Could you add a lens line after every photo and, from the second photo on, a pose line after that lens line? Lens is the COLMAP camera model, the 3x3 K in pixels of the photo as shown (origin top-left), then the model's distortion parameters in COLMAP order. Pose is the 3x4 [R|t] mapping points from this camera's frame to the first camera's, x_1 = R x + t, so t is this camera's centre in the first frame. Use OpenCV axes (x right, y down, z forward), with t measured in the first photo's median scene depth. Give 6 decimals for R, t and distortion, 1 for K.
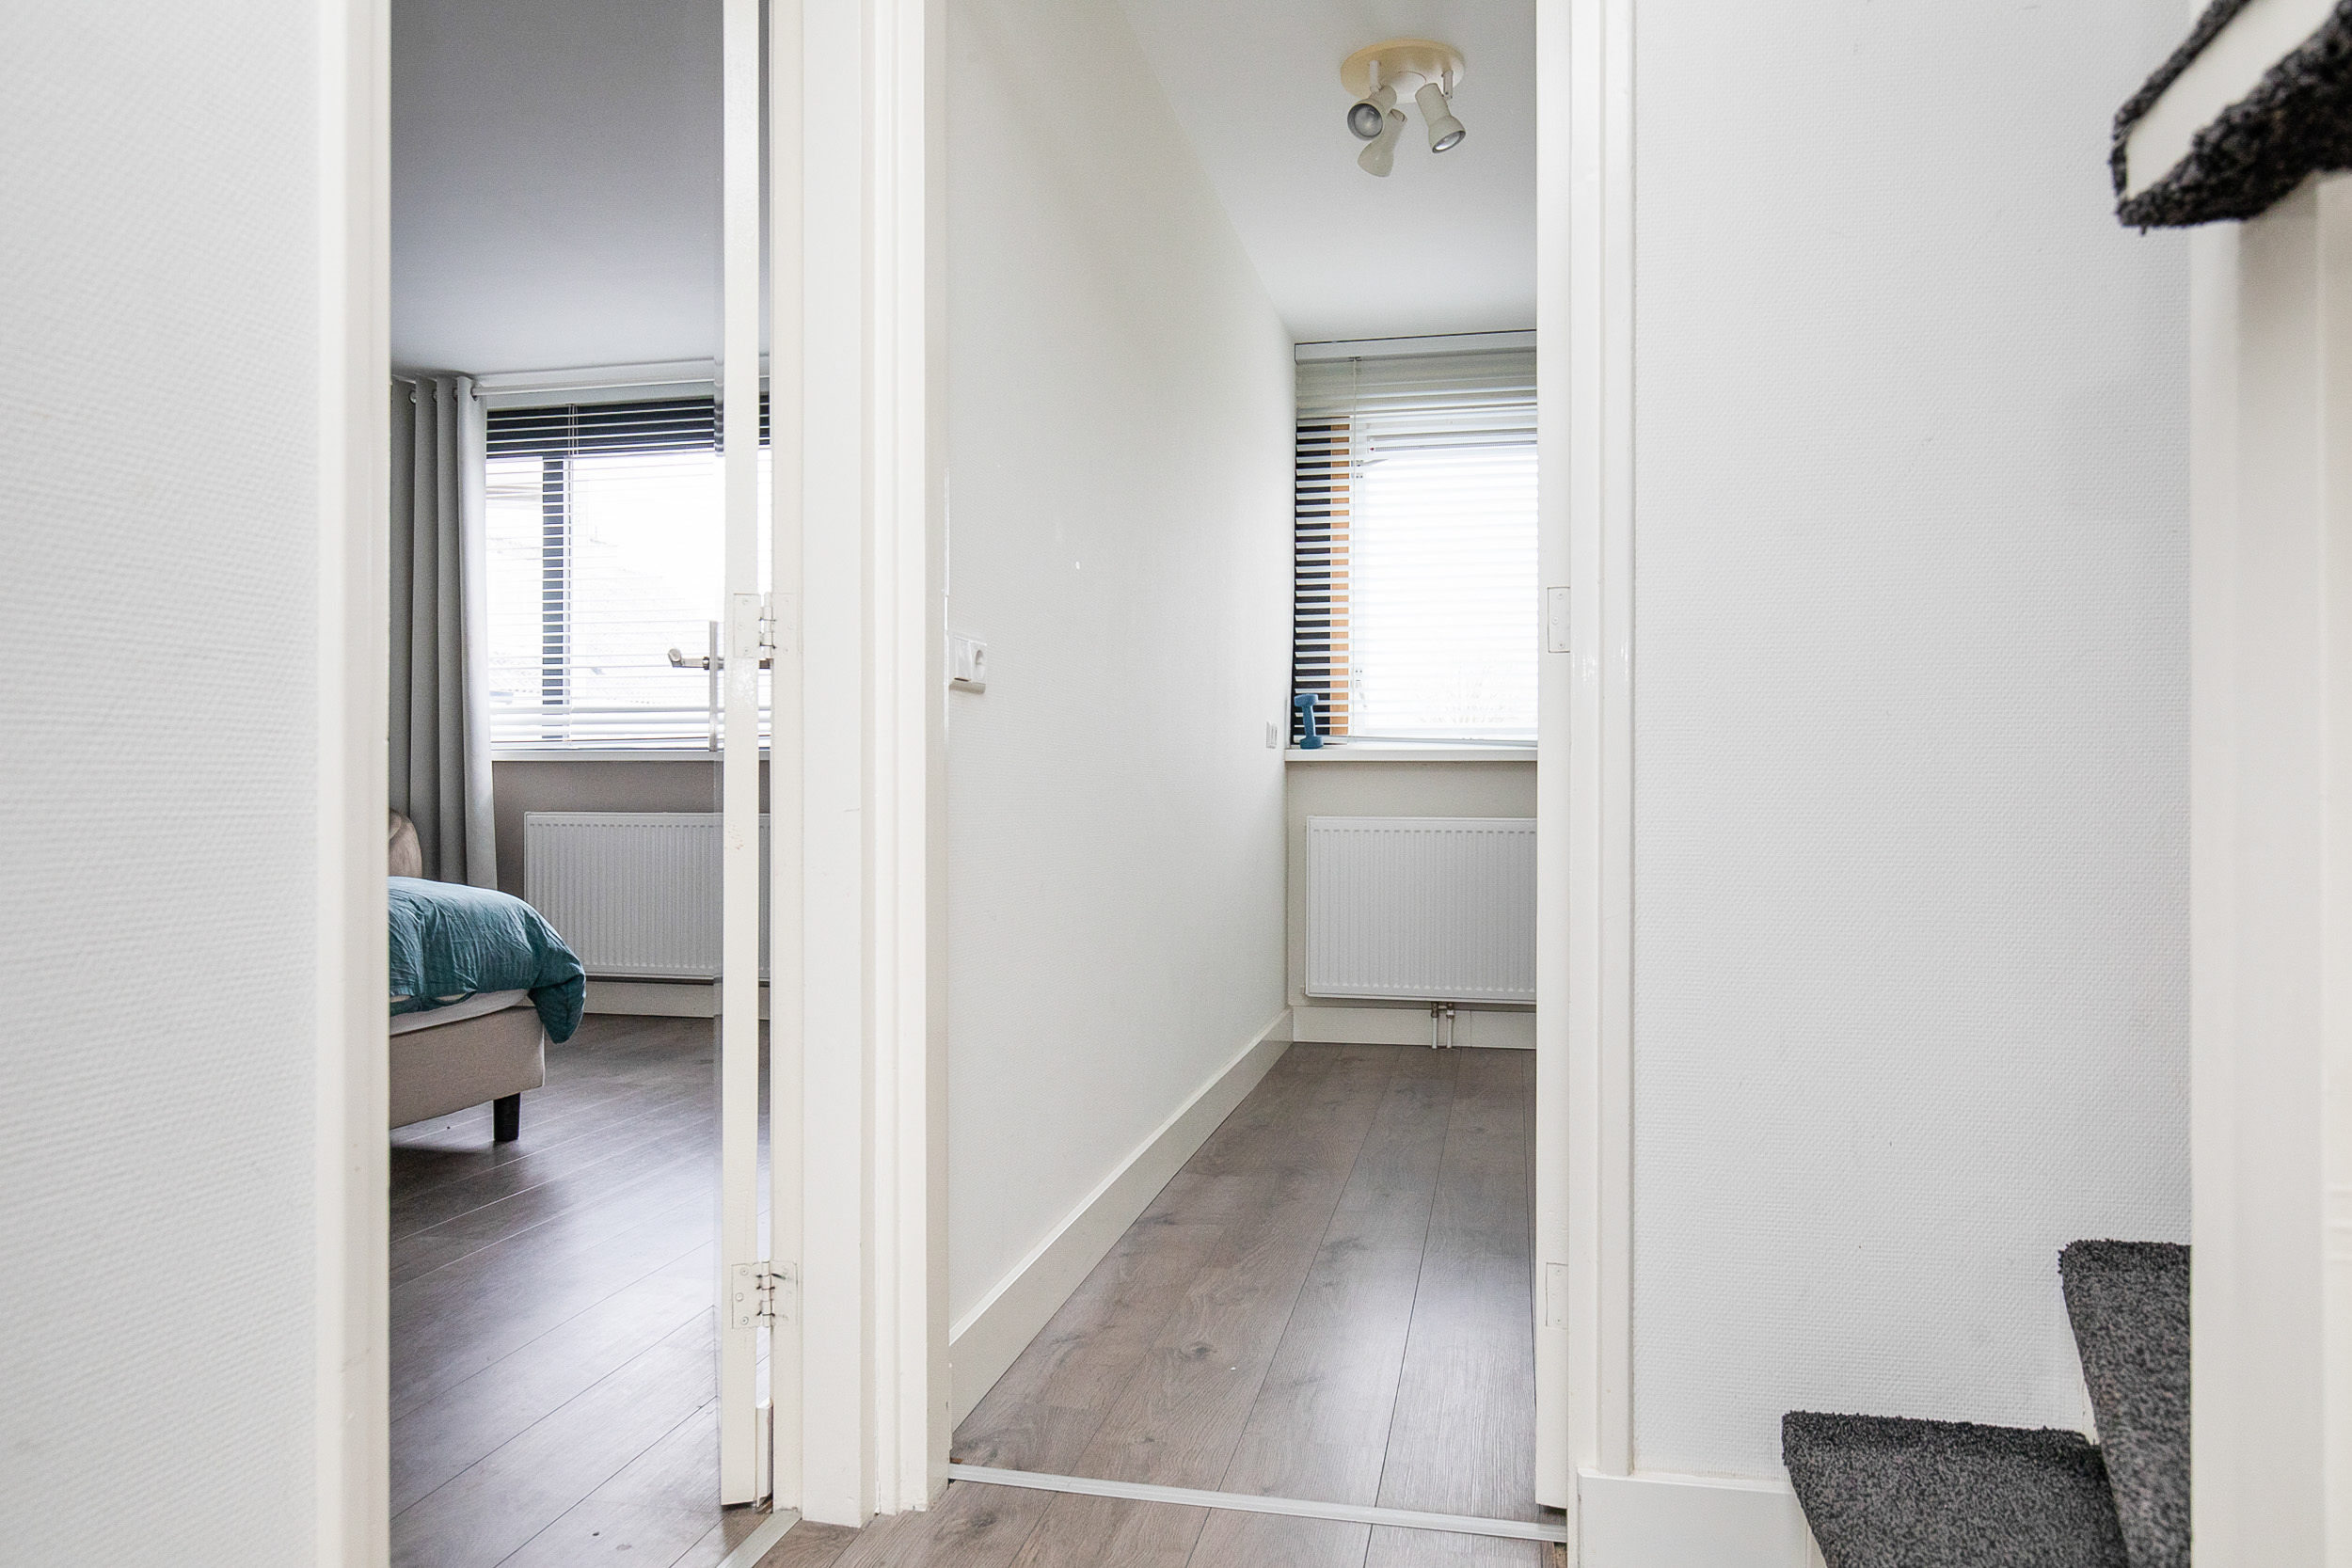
lens RADIAL K [[1503.5, 0, 1183.9], [0, 1503.5, 785.8], [0, 0, 1]] dist [-0.009440, 0.003490]
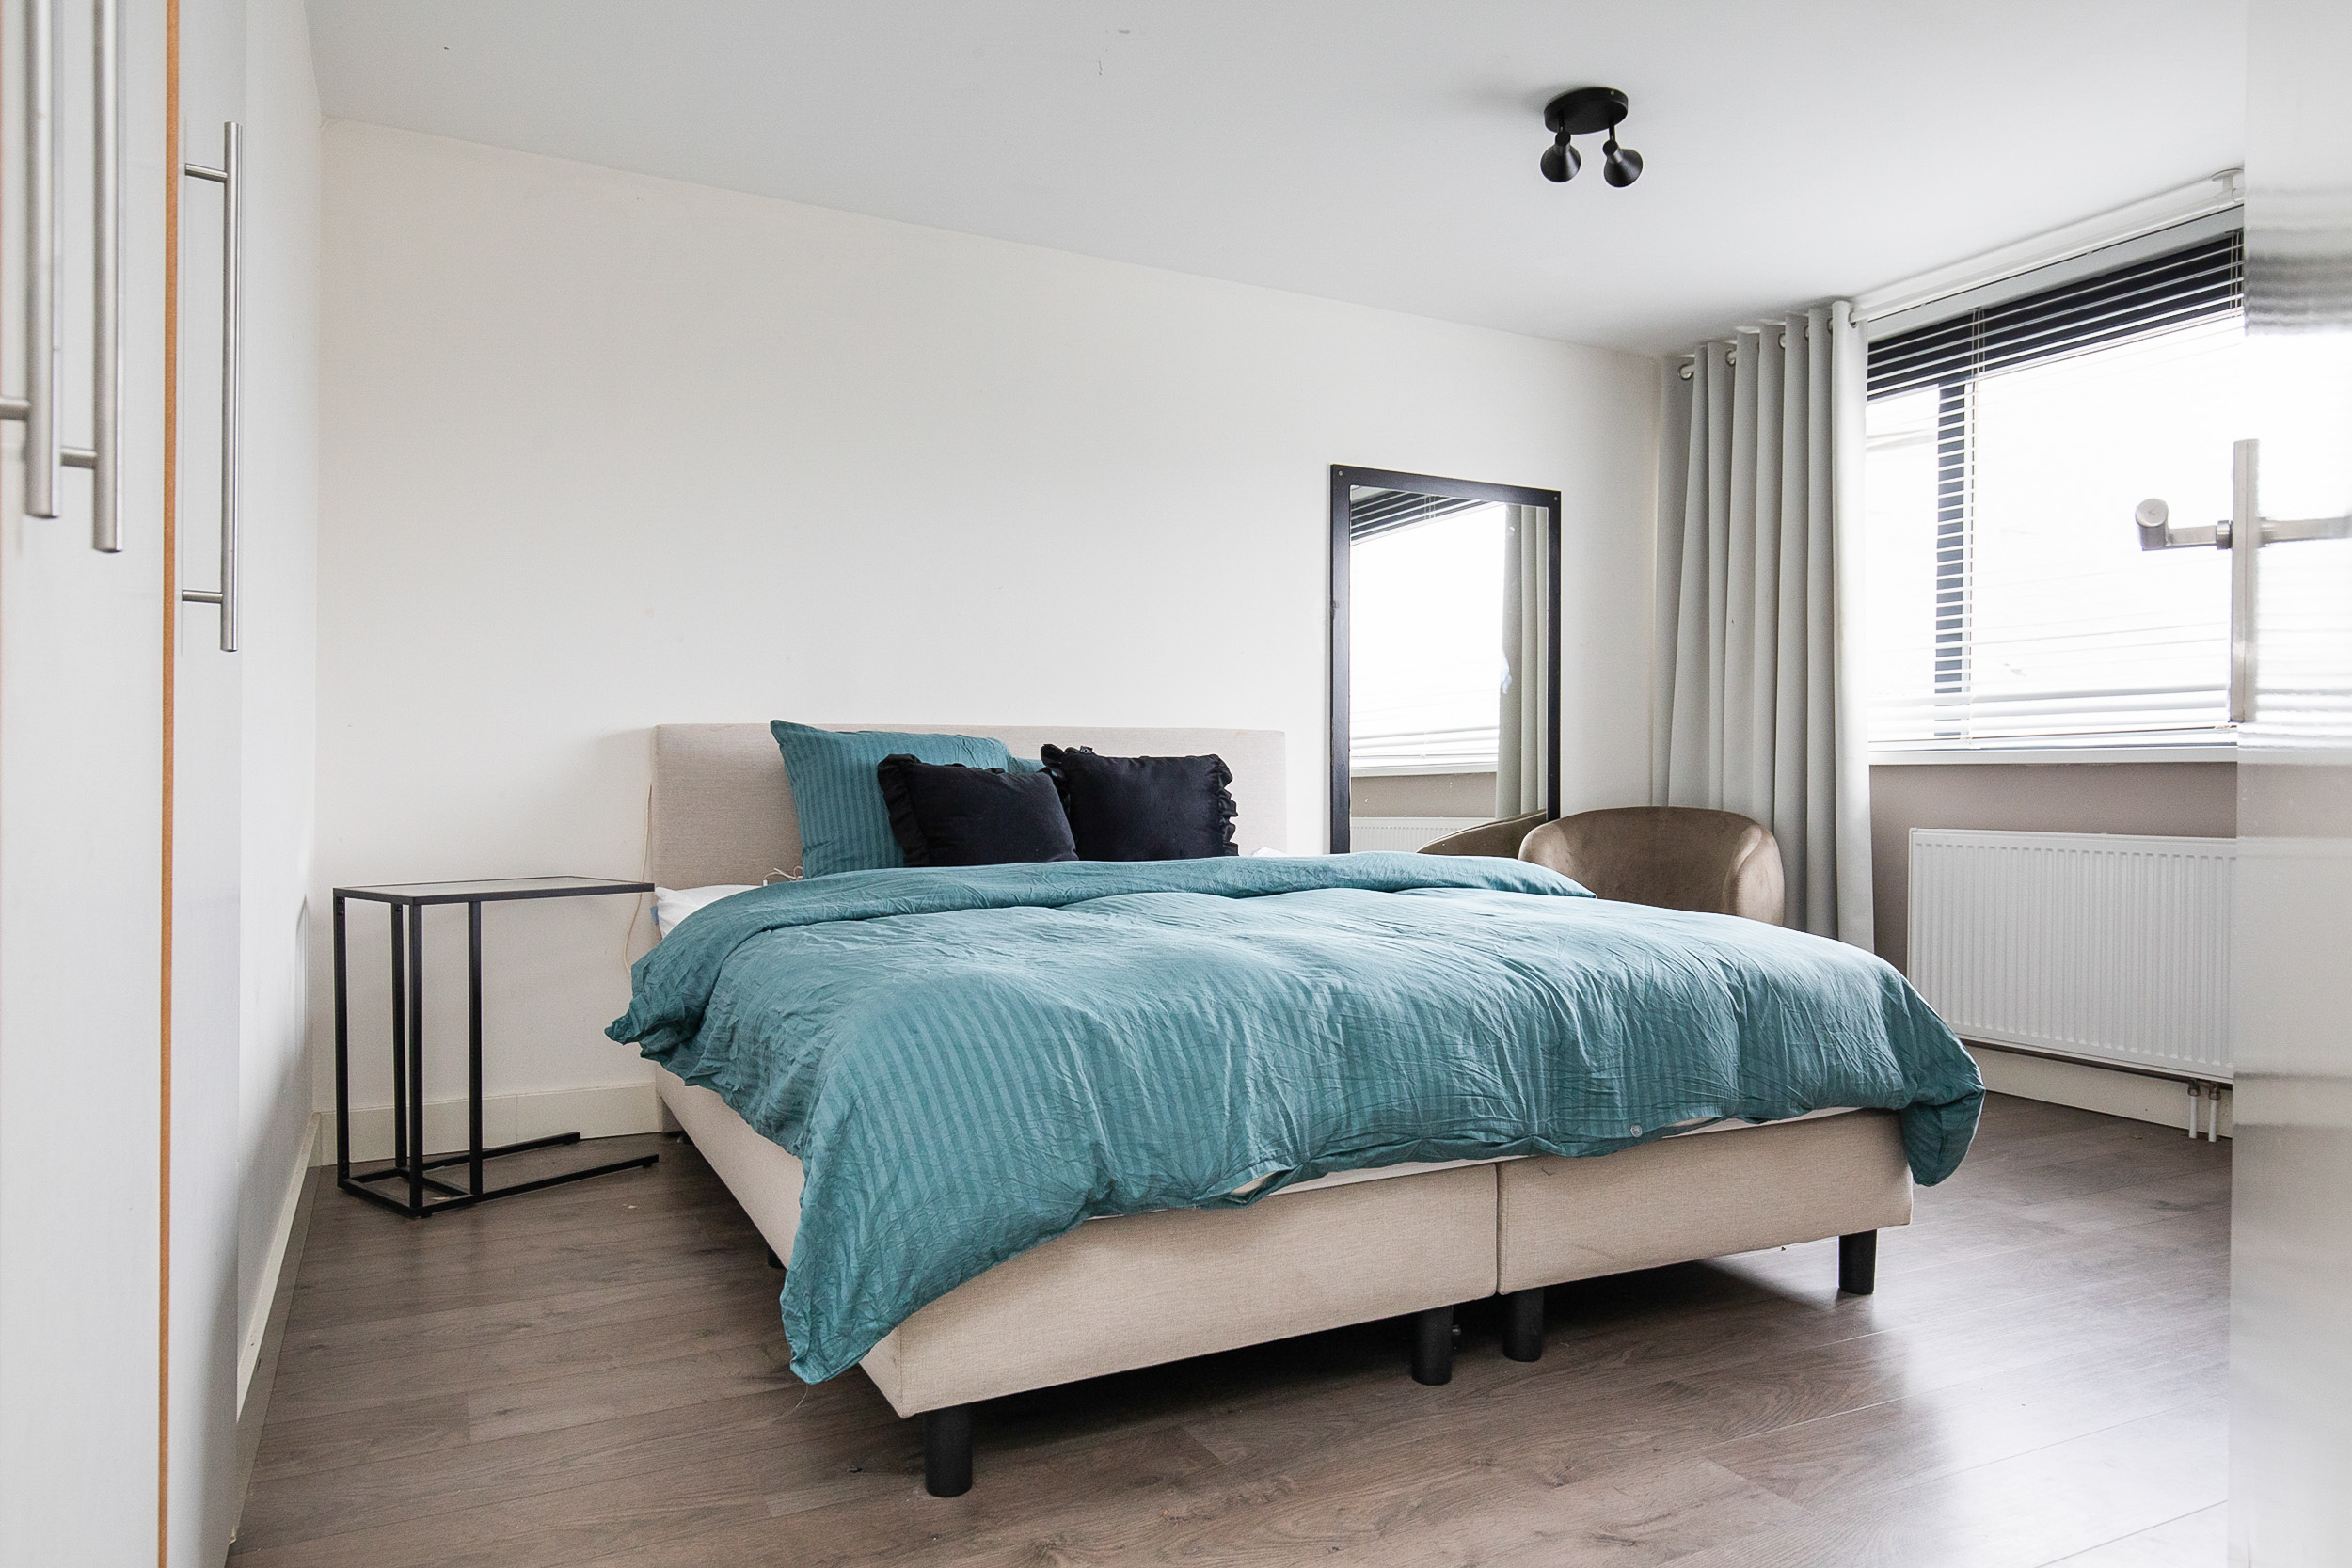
lens RADIAL K [[1503.5, 0, 1172.1], [0, 1503.5, 797.7], [0, 0, 1]] dist [-0.009440, 0.003490]
pose [[0.632020, 0.008934, -0.774901, -0.067767], [-0.006719, 0.999959, 0.006049, -0.001165], [0.774923, 0.001383, 0.632054, 0.188680]]
